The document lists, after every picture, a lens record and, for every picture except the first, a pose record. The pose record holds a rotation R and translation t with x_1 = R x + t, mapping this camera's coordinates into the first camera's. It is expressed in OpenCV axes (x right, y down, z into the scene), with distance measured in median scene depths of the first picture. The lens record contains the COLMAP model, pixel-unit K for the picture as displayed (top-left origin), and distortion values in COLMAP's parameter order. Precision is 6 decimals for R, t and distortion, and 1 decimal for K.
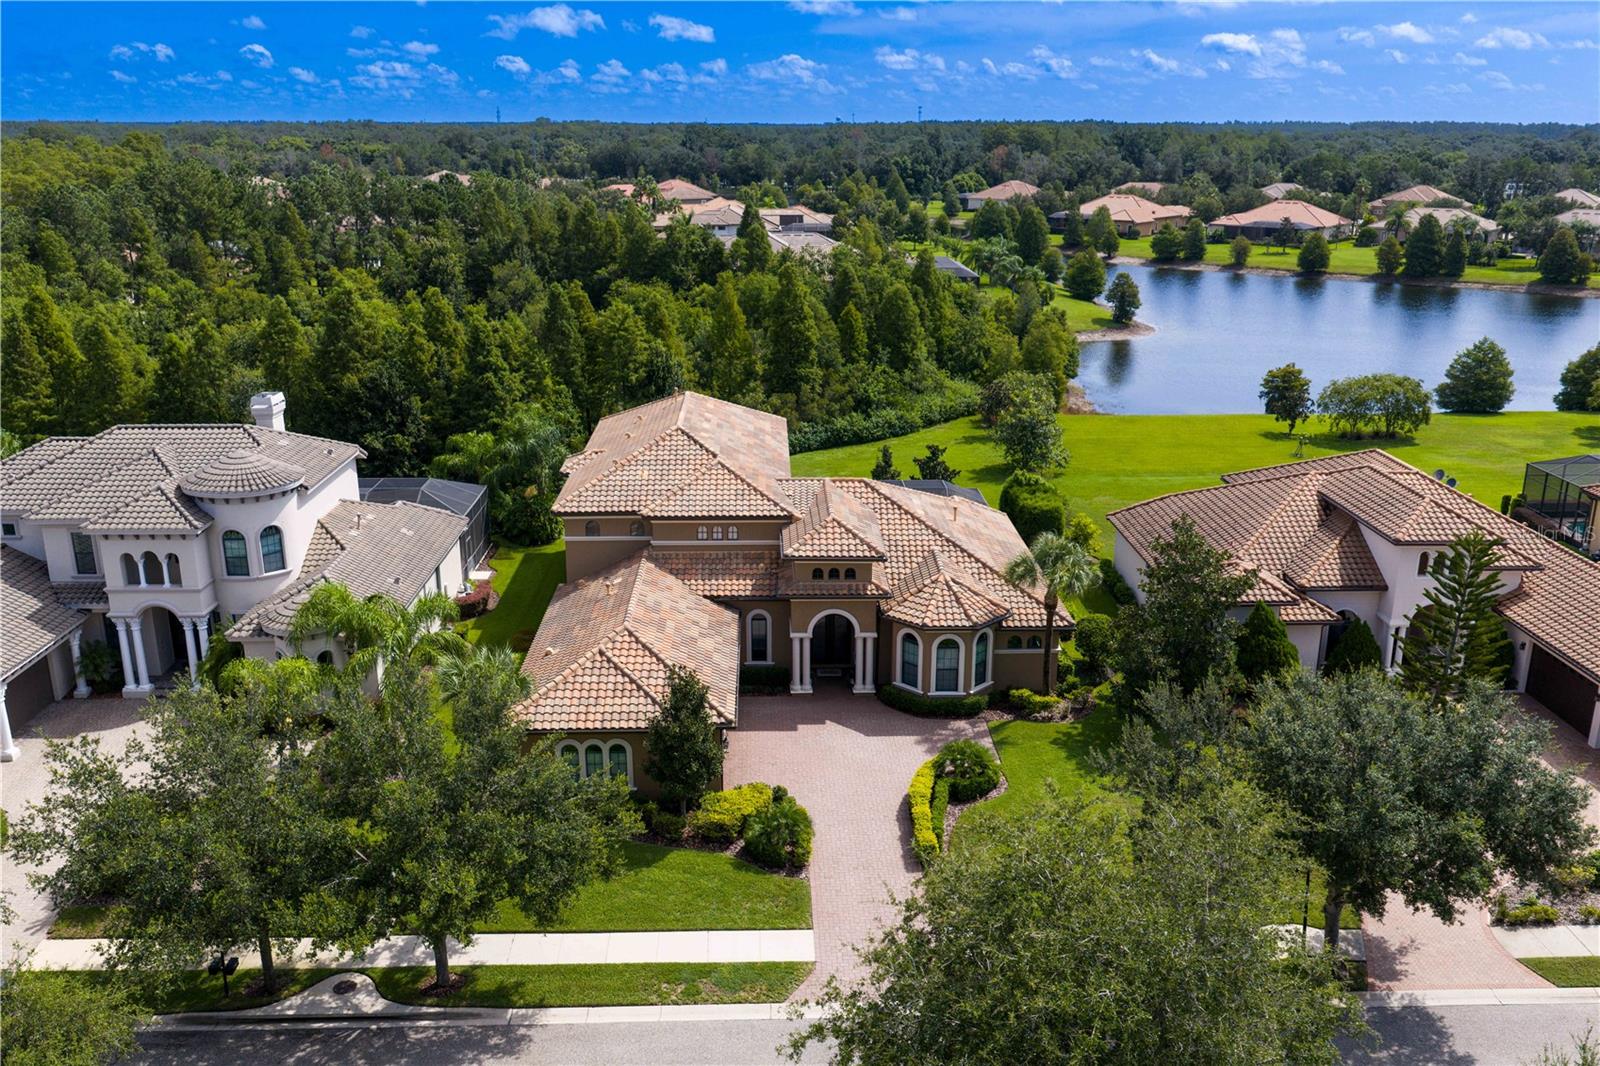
lens RADIAL K [[1335.5, 0, 800.0], [0, 1335.5, 533.0], [0, 0, 1]] dist [0.037627, -0.073922]
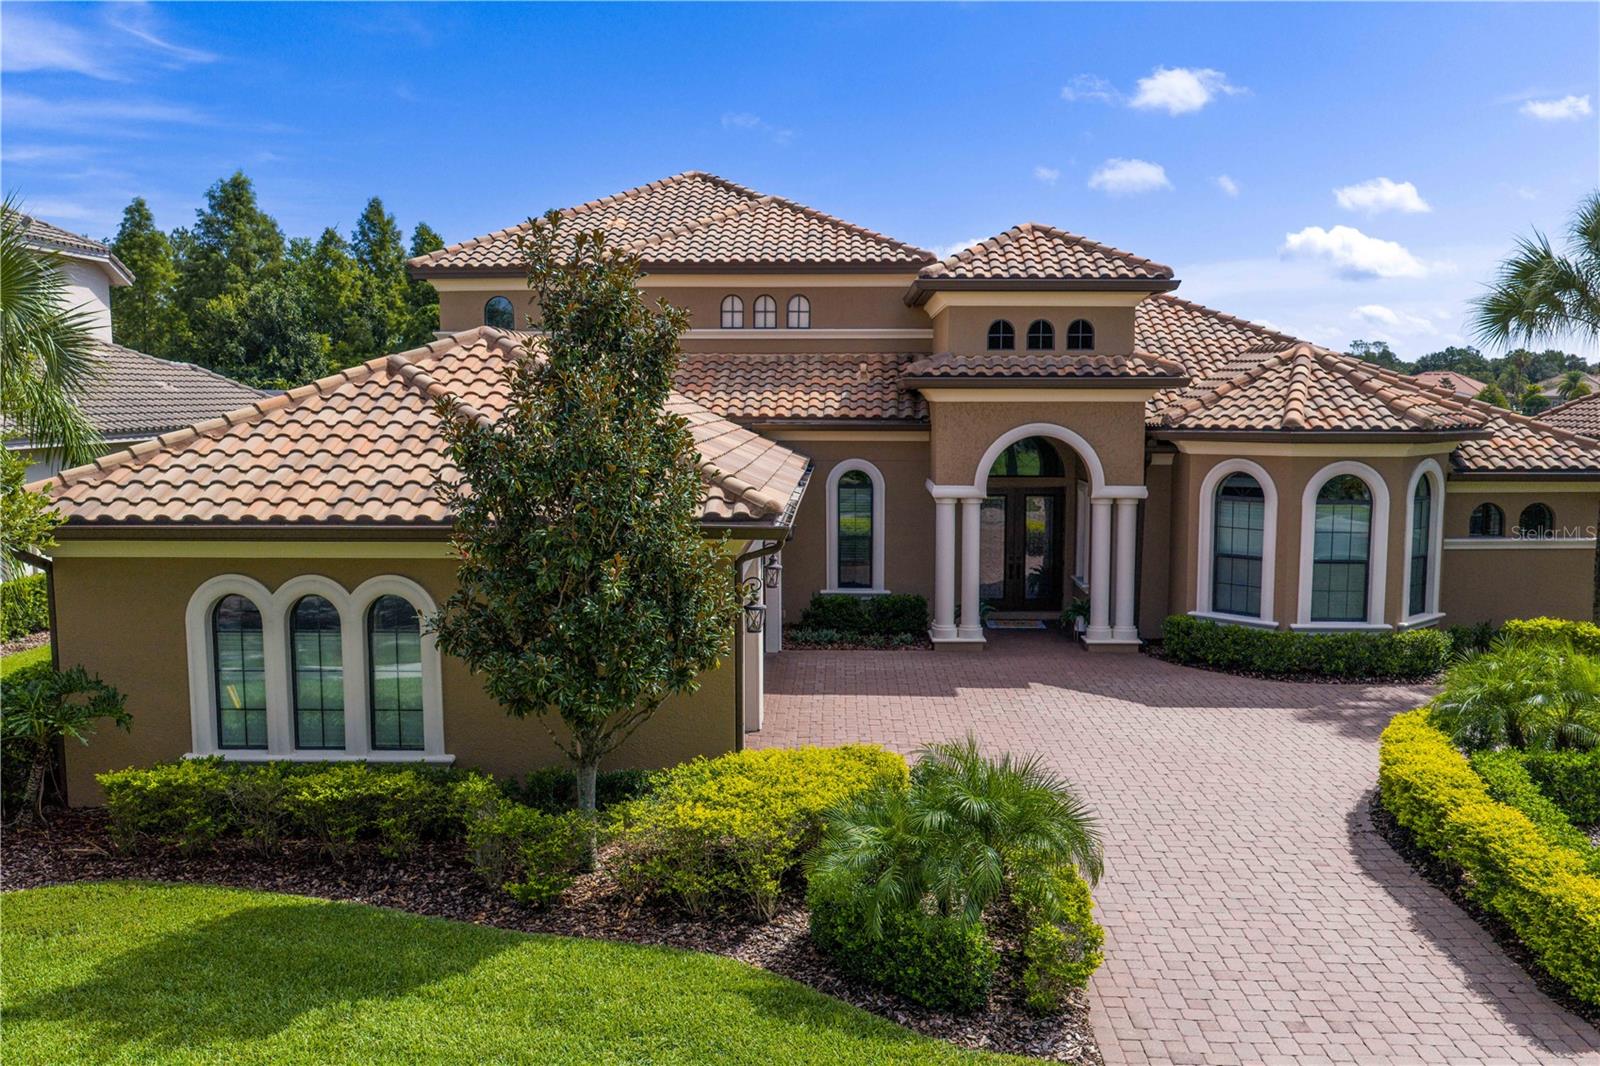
lens RADIAL K [[1335.5, 0, 800.0], [0, 1335.5, 533.0], [0, 0, 1]] dist [0.037627, -0.073922]
pose [[0.998029, 0.003701, -0.062639, -0.022317], [-0.015393, 0.982197, -0.187220, 0.167030], [0.060831, 0.187815, 0.980319, 0.596465]]
